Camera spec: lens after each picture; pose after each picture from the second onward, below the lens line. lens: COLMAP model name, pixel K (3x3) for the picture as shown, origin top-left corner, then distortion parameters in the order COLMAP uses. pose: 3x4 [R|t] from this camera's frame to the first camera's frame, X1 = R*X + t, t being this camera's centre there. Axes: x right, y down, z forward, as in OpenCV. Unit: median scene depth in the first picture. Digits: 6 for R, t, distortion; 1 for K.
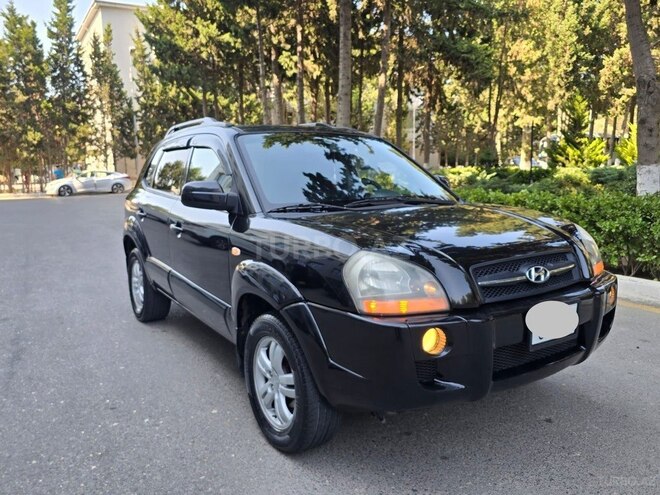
lens RADIAL K [[542.0, 0, 332.7], [0, 542.0, 246.4], [0, 0, 1]] dist [0.058879, -0.036949]
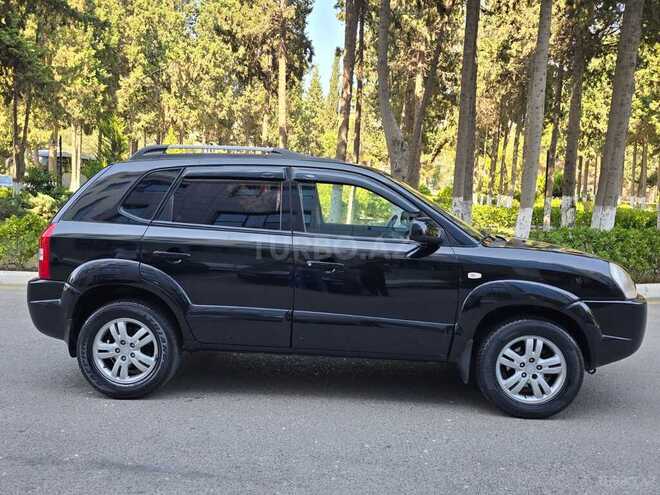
lens RADIAL K [[644.0, 0, 335.5], [0, 644.0, 241.8], [0, 0, 1]] dist [0.048363, 0.000000]
pose [[0.625020, -0.025715, 0.780185, -0.752345], [0.073624, 0.996944, -0.026122, -0.026146], [-0.777129, 0.073767, 0.625003, 0.161754]]
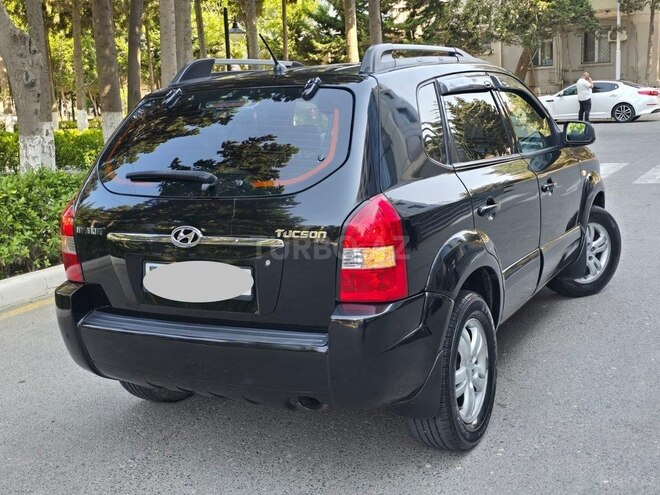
lens RADIAL K [[810.2, 0, 329.4], [0, 810.2, 249.5], [0, 0, 1]] dist [0.062954, 0.000000]
pose [[-0.463634, -0.124579, 0.877225, -0.797033], [0.183445, 0.955116, 0.232596, -0.190629], [-0.866829, 0.268762, -0.419971, 1.184385]]
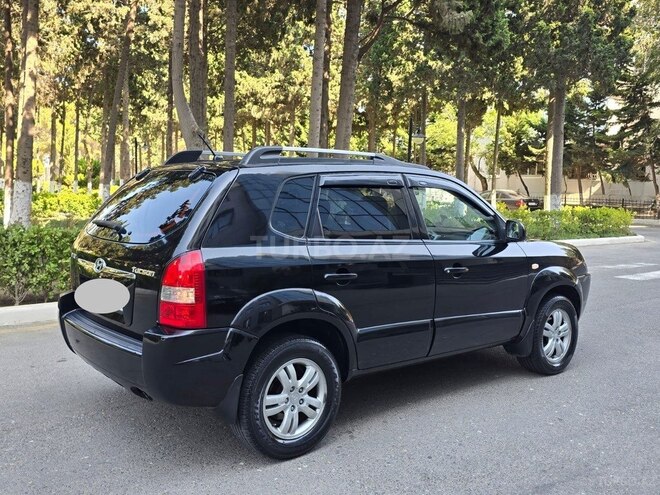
lens RADIAL K [[644.0, 0, 331.4], [0, 644.0, 244.9], [0, 0, 1]] dist [0.048363, 0.000000]
pose [[-0.105618, -0.073020, 0.991722, -0.930113], [0.121156, 0.988925, 0.085718, -0.134235], [-0.986999, 0.129207, -0.095601, 0.855576]]
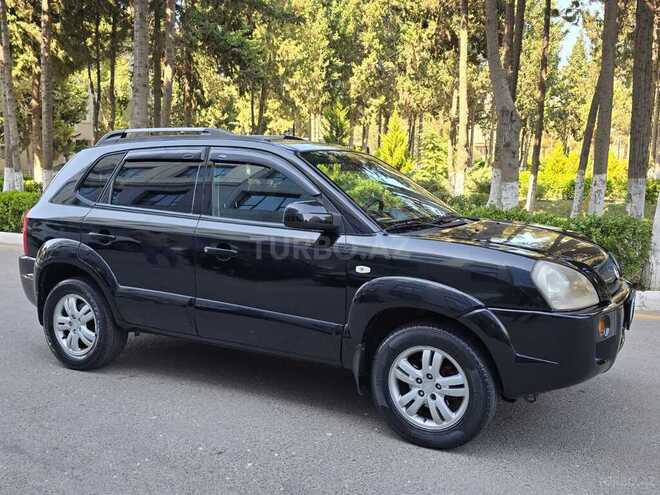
lens RADIAL K [[644.0, 0, 324.2], [0, 644.0, 248.1], [0, 0, 1]] dist [0.048363, 0.000000]
pose [[0.894992, -0.030526, 0.445036, -0.390361], [0.040519, 0.999095, -0.012954, -0.009492], [-0.444238, 0.029626, 0.895419, -0.036609]]
